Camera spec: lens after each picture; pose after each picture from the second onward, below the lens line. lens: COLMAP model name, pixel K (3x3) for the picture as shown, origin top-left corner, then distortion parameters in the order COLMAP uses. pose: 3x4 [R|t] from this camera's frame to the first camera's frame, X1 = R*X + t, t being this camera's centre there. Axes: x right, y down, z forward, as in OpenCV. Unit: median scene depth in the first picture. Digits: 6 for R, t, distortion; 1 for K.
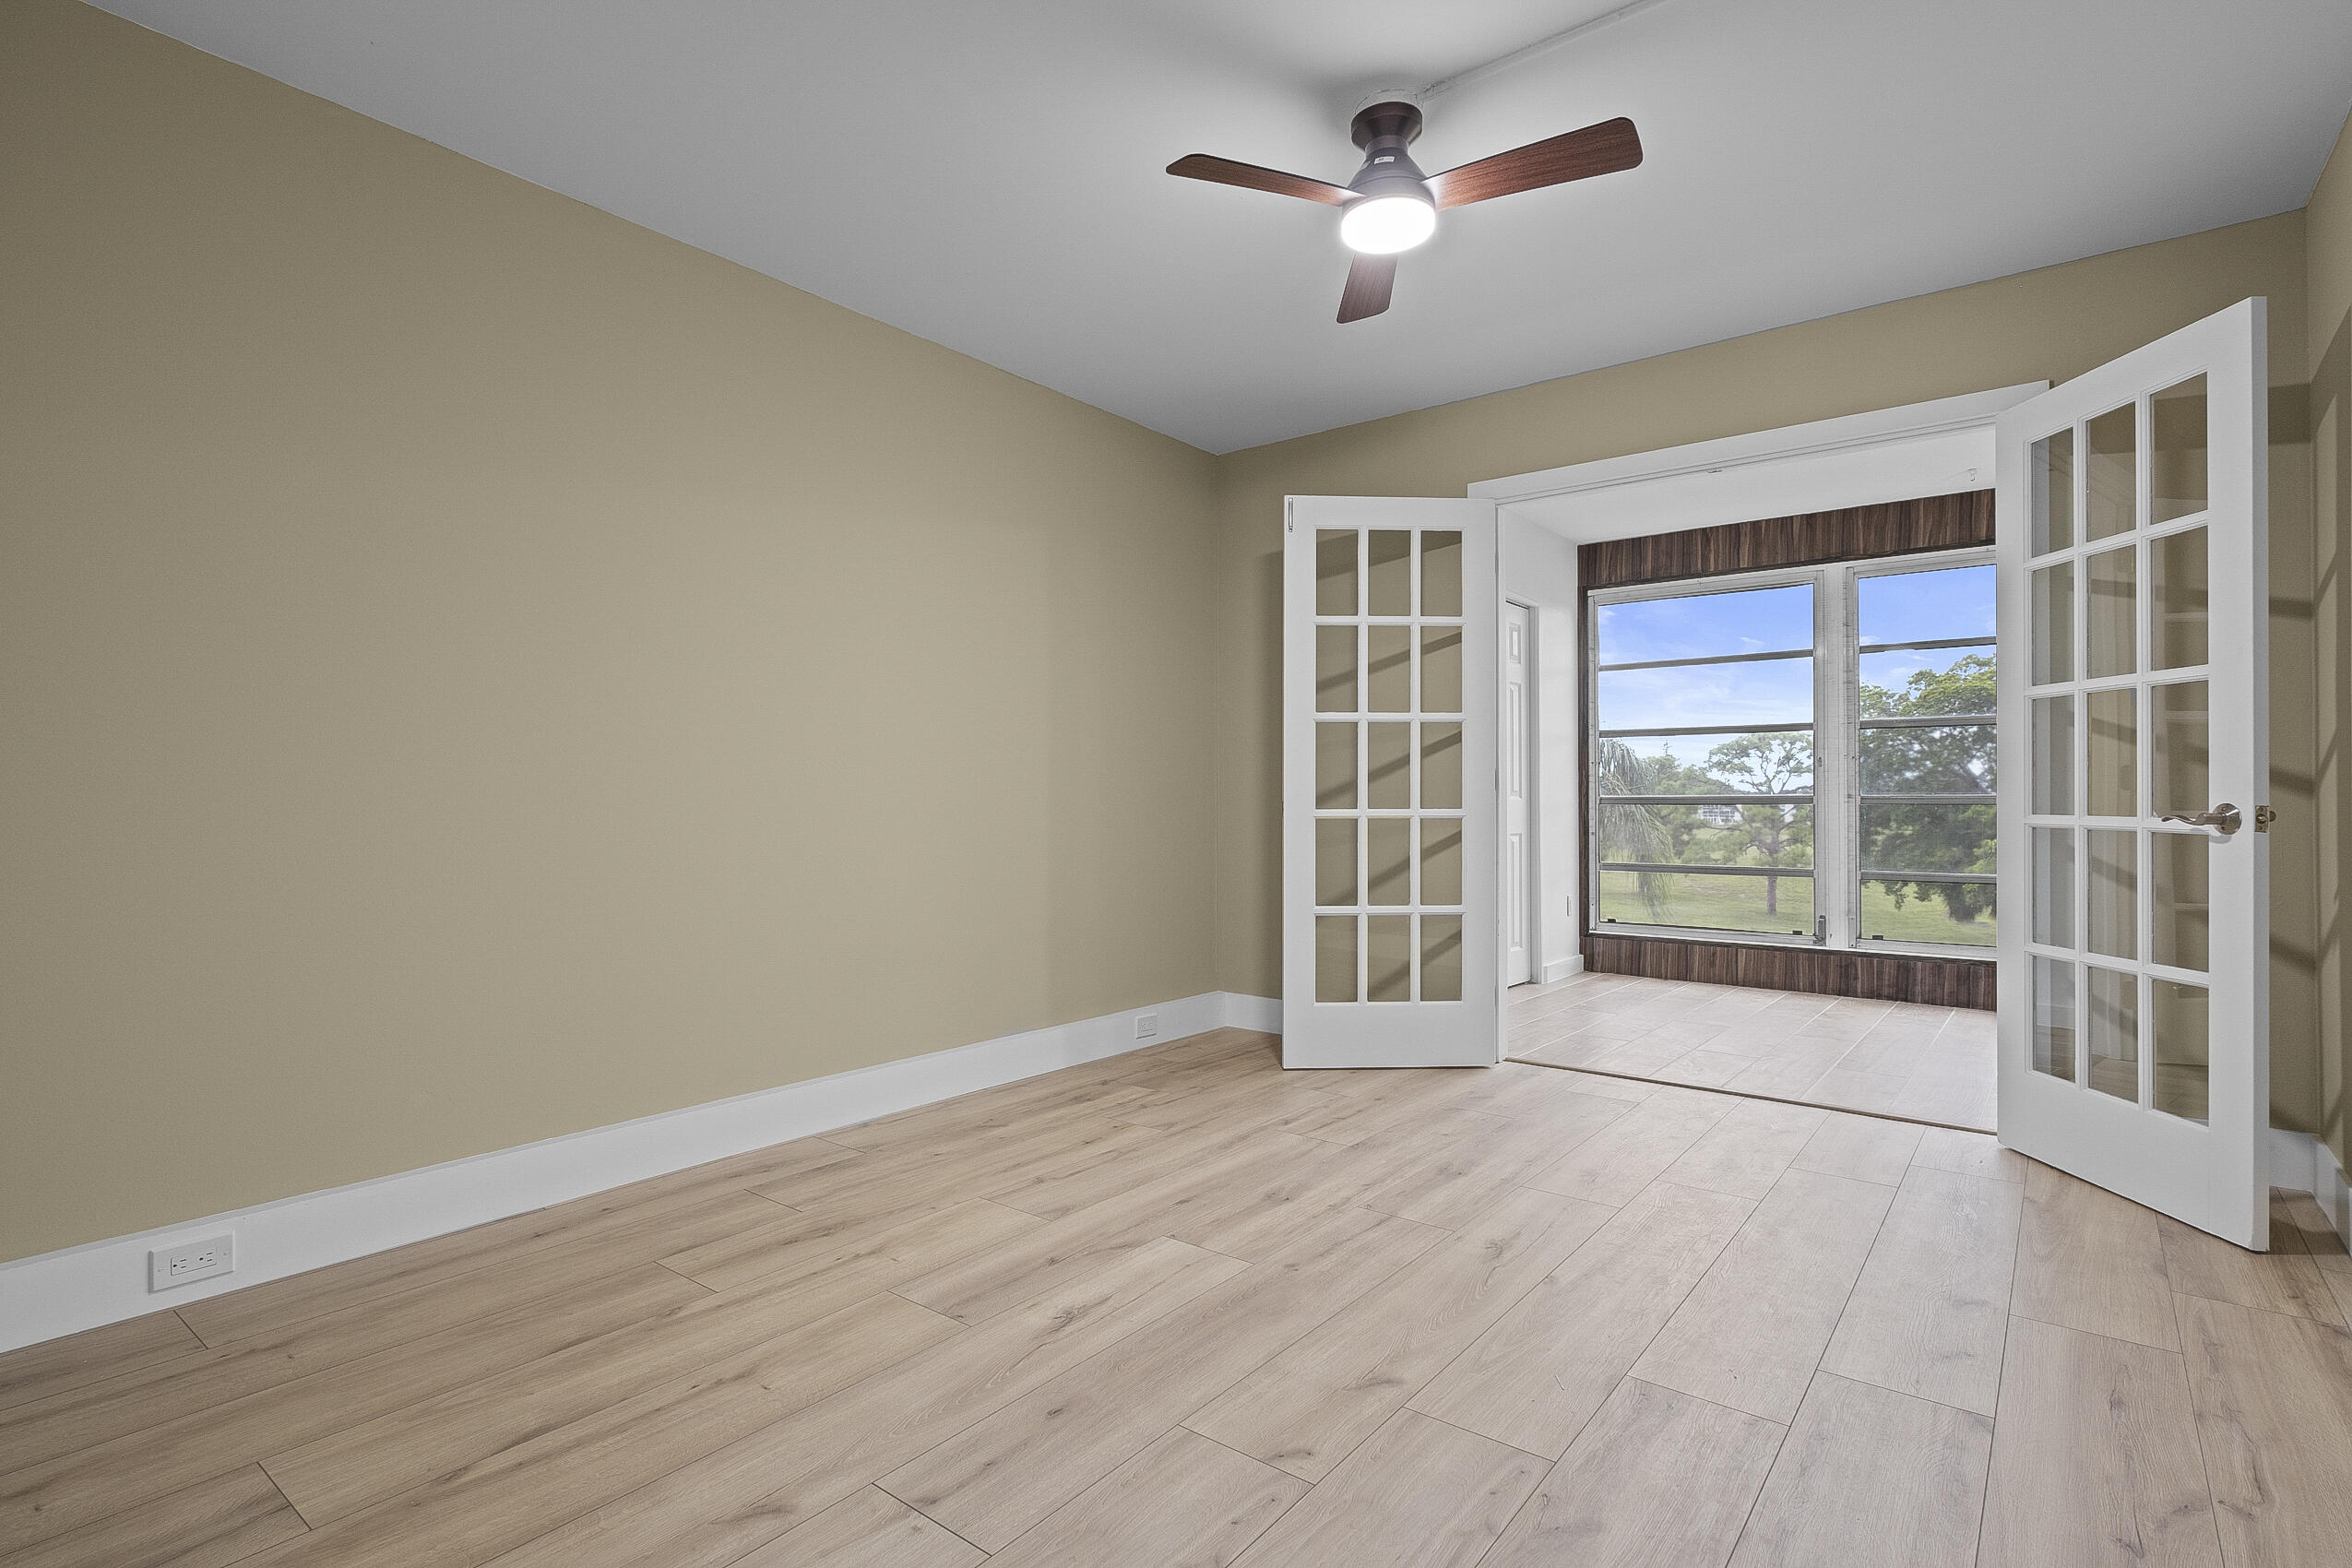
lens RADIAL K [[1134.3, 0, 1186.8], [0, 1134.3, 791.9], [0, 0, 1]] dist [0.005471, 0.000700]
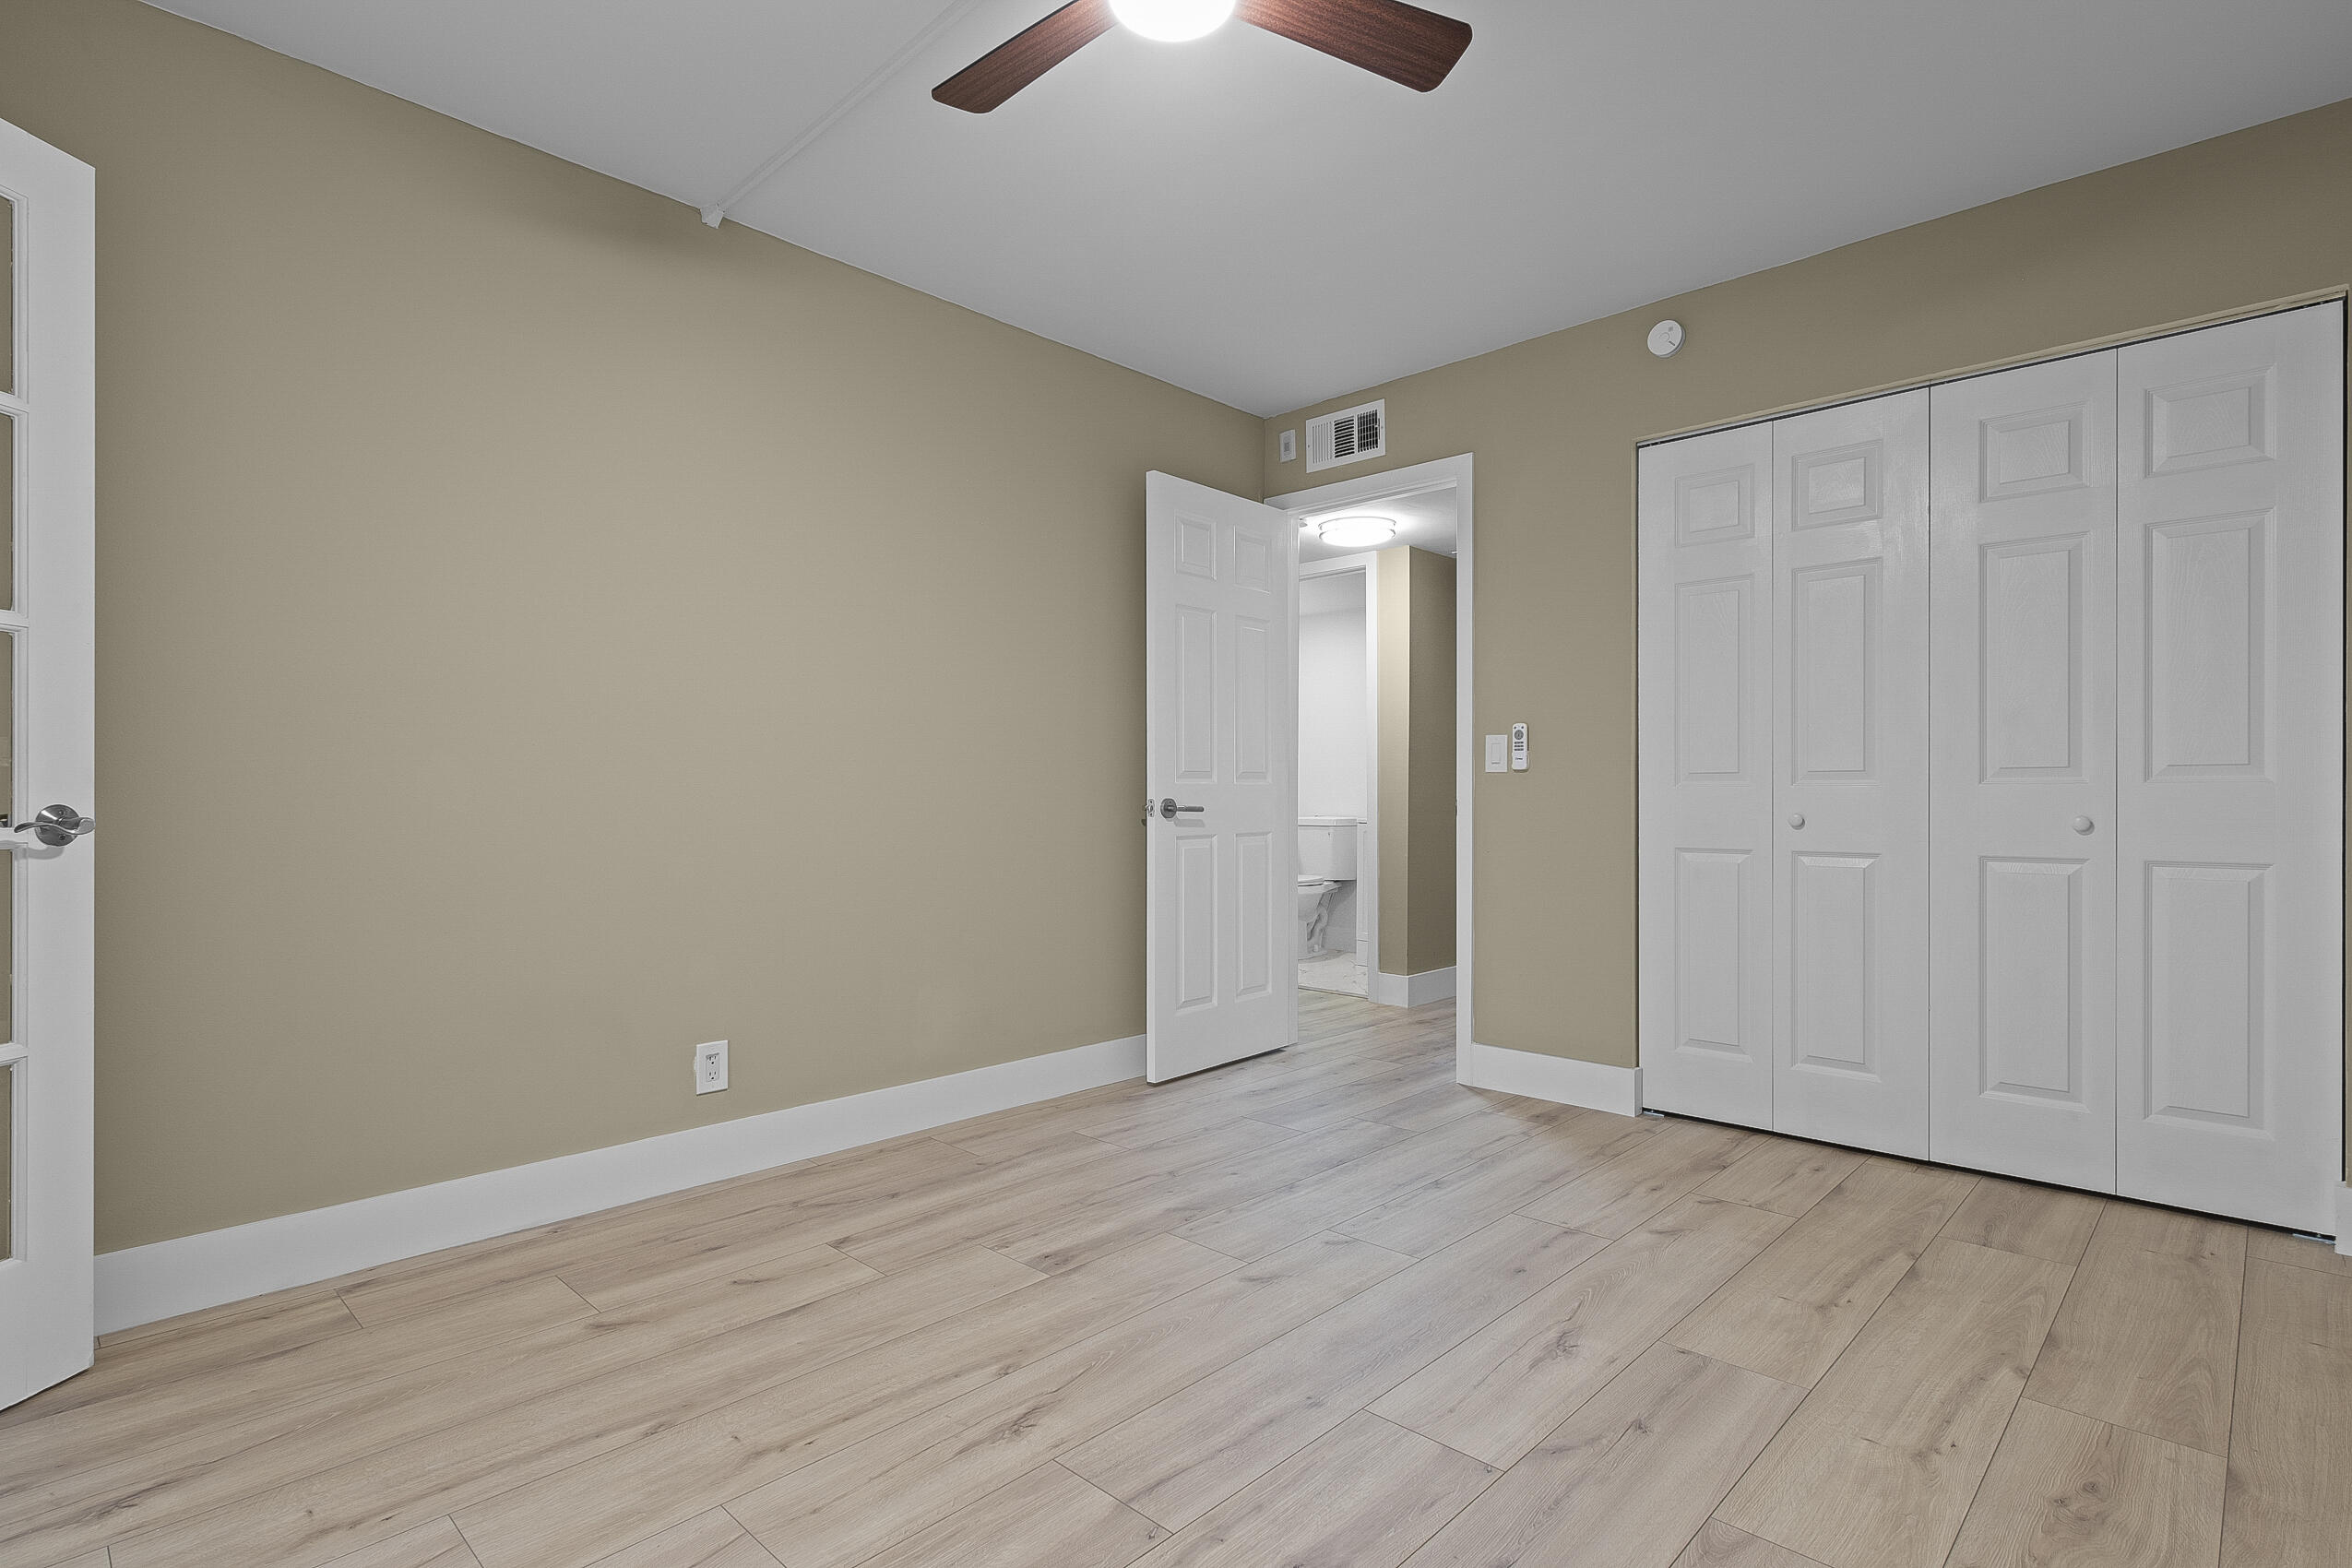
lens RADIAL K [[1134.3, 0, 1169.6], [0, 1134.3, 783.2], [0, 0, 1]] dist [0.005471, 0.000700]
pose [[-0.993515, 0.000219, 0.113698, 0.102161], [-0.001041, 0.999939, -0.011022, 0.003079], [-0.113693, -0.011069, -0.993454, 1.785831]]
